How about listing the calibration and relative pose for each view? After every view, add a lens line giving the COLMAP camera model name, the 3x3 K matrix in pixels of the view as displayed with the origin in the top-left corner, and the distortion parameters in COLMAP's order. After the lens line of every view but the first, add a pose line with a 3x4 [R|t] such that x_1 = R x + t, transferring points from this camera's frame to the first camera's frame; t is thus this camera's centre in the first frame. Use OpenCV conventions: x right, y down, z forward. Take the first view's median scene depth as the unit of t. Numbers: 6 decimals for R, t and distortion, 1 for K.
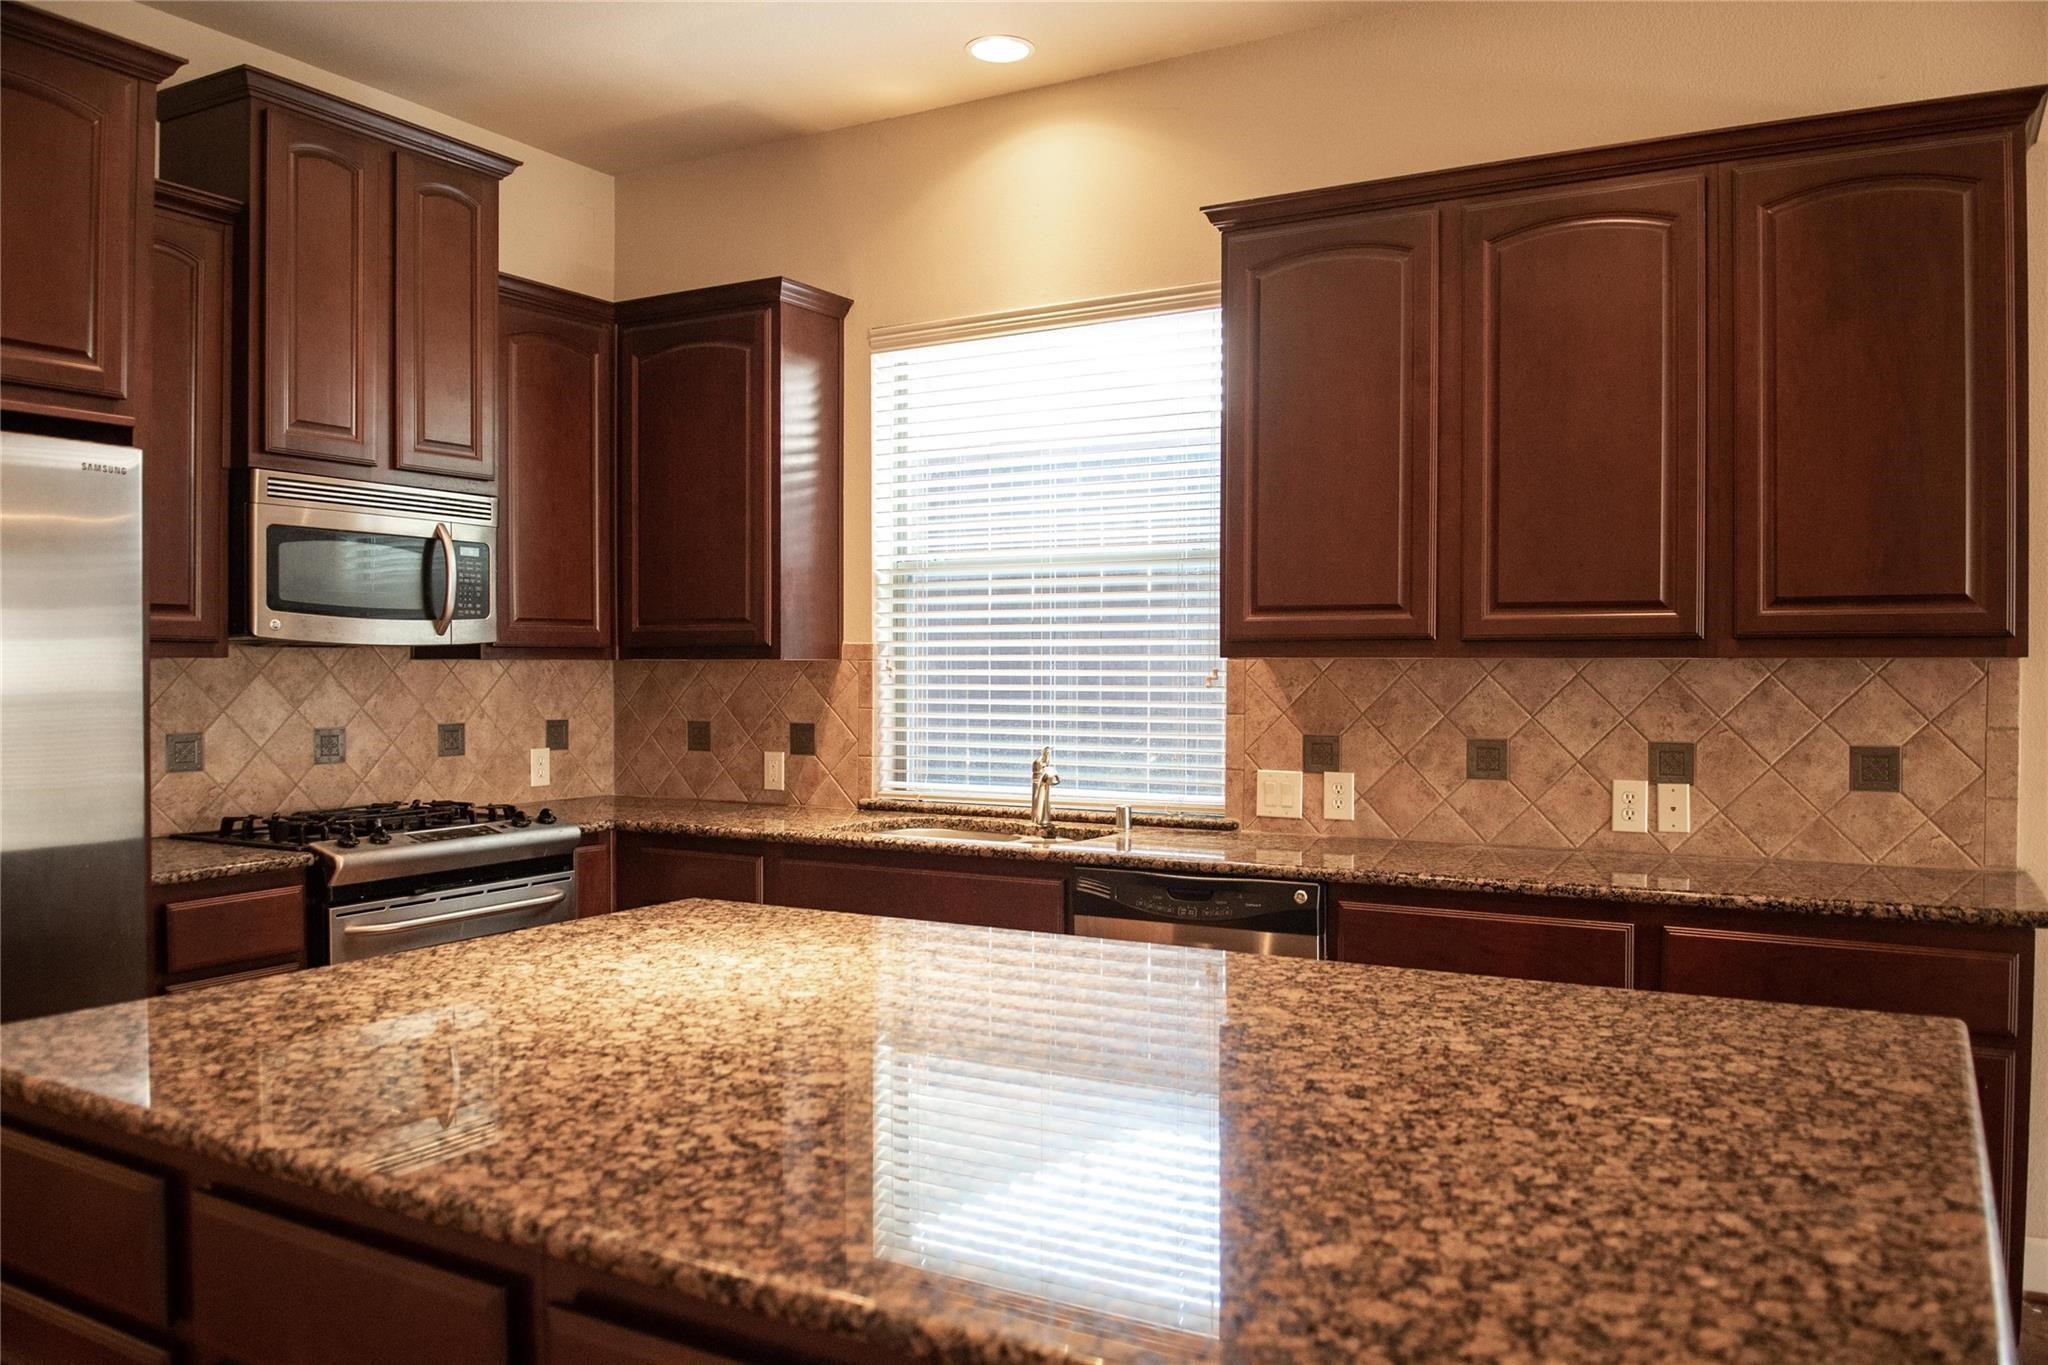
lens RADIAL K [[1580.1, 0, 1024.0], [0, 1580.1, 682.5], [0, 0, 1]] dist [-0.006832, -0.002638]
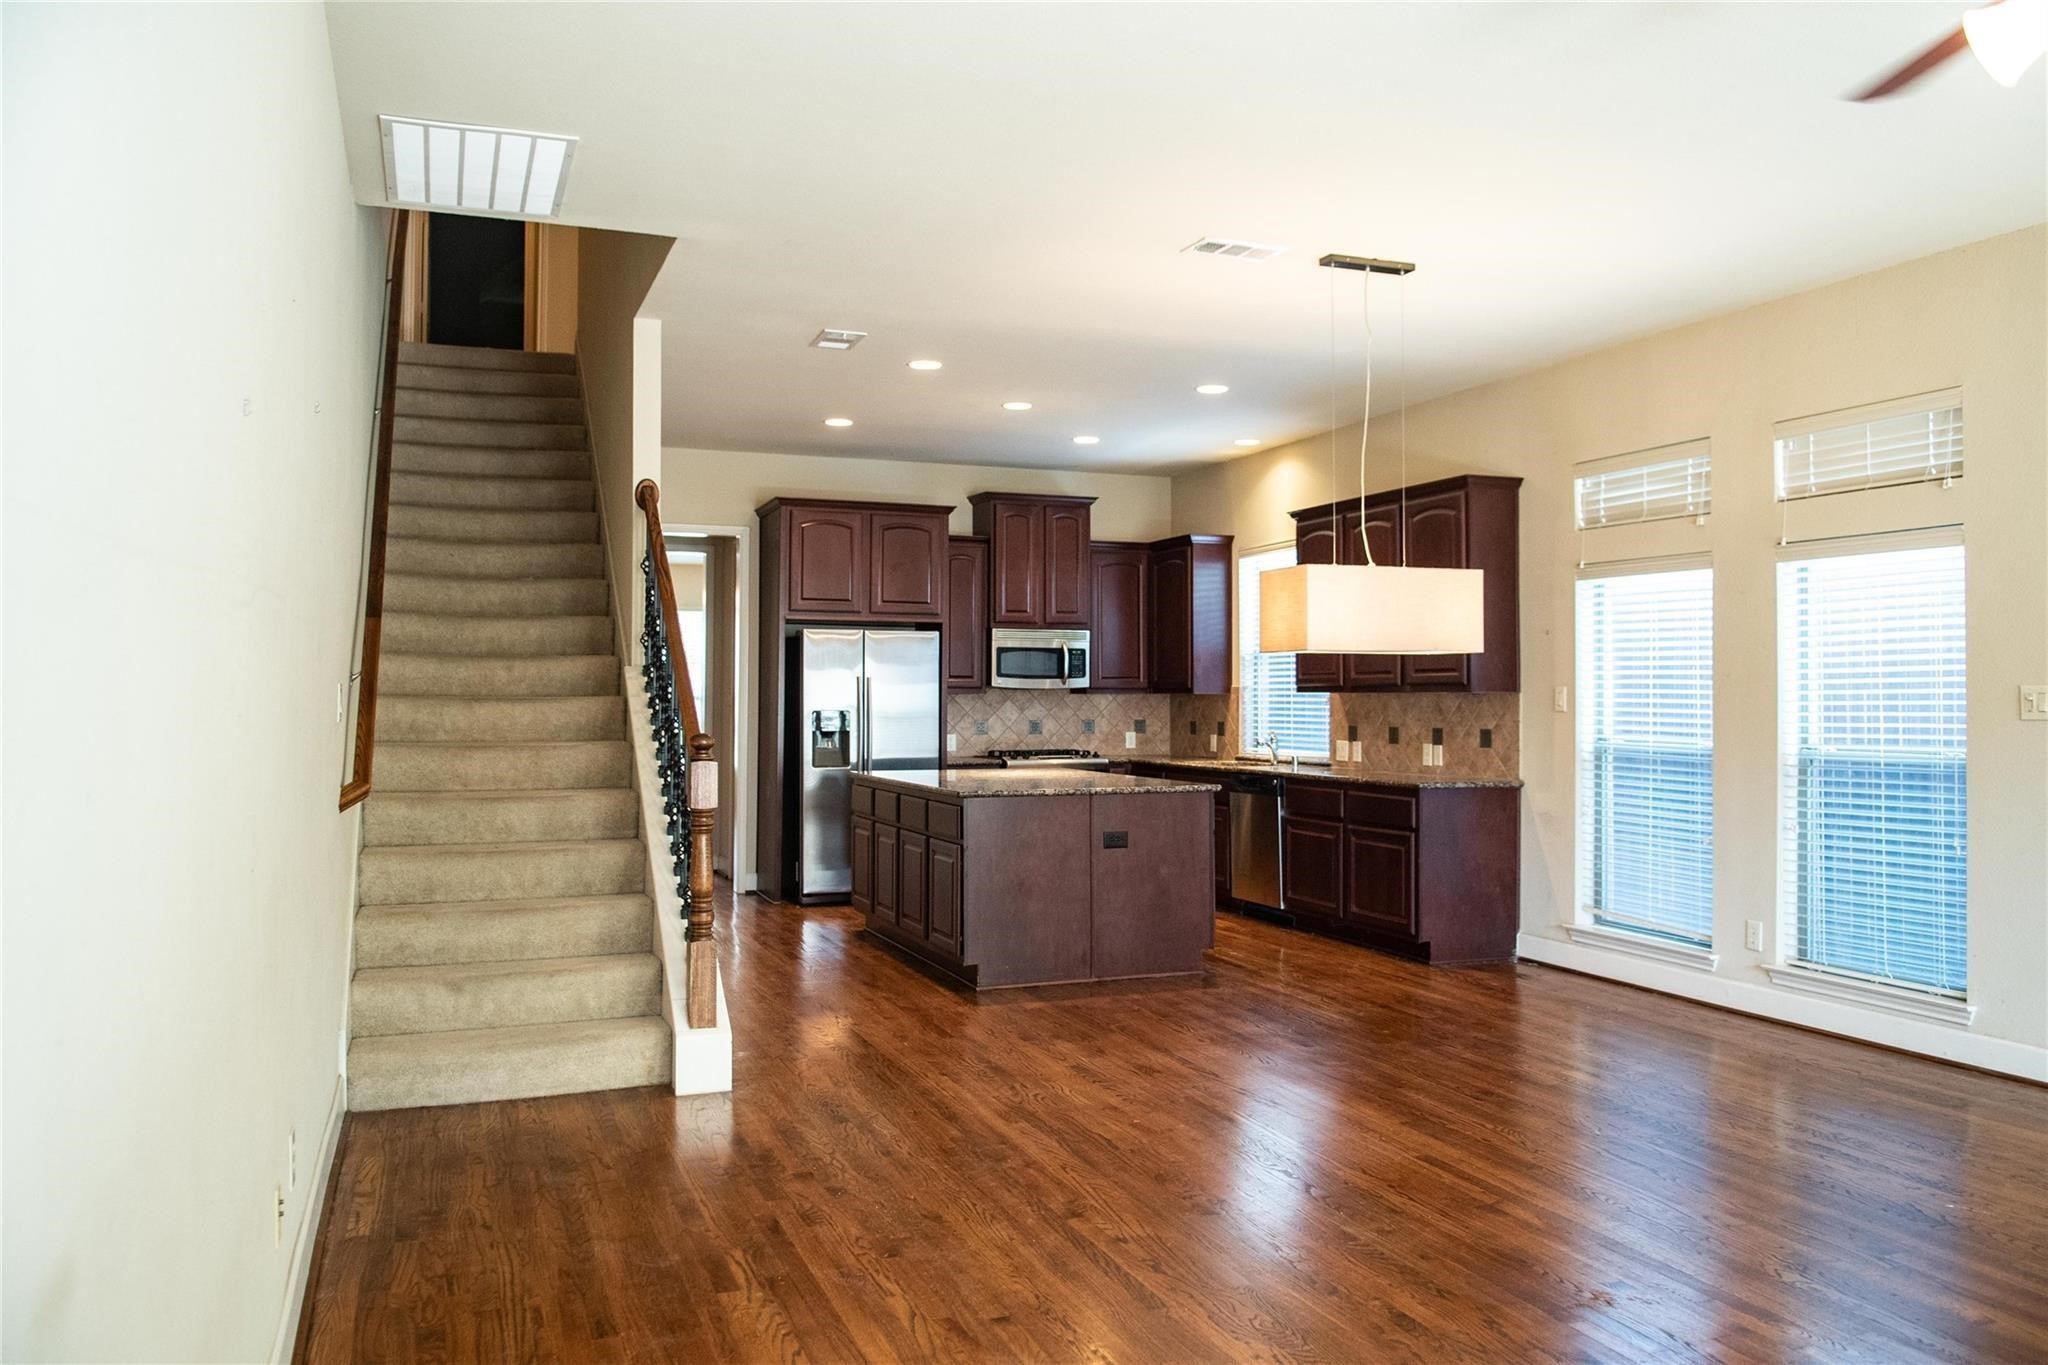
lens RADIAL K [[1580.1, 0, 1024.0], [0, 1580.1, 682.5], [0, 0, 1]] dist [-0.006832, -0.002638]
pose [[0.778638, -0.006100, -0.627444, 1.211413], [-0.006614, 0.999817, -0.017929, 0.013722], [0.627439, 0.018110, 0.778455, -1.071388]]
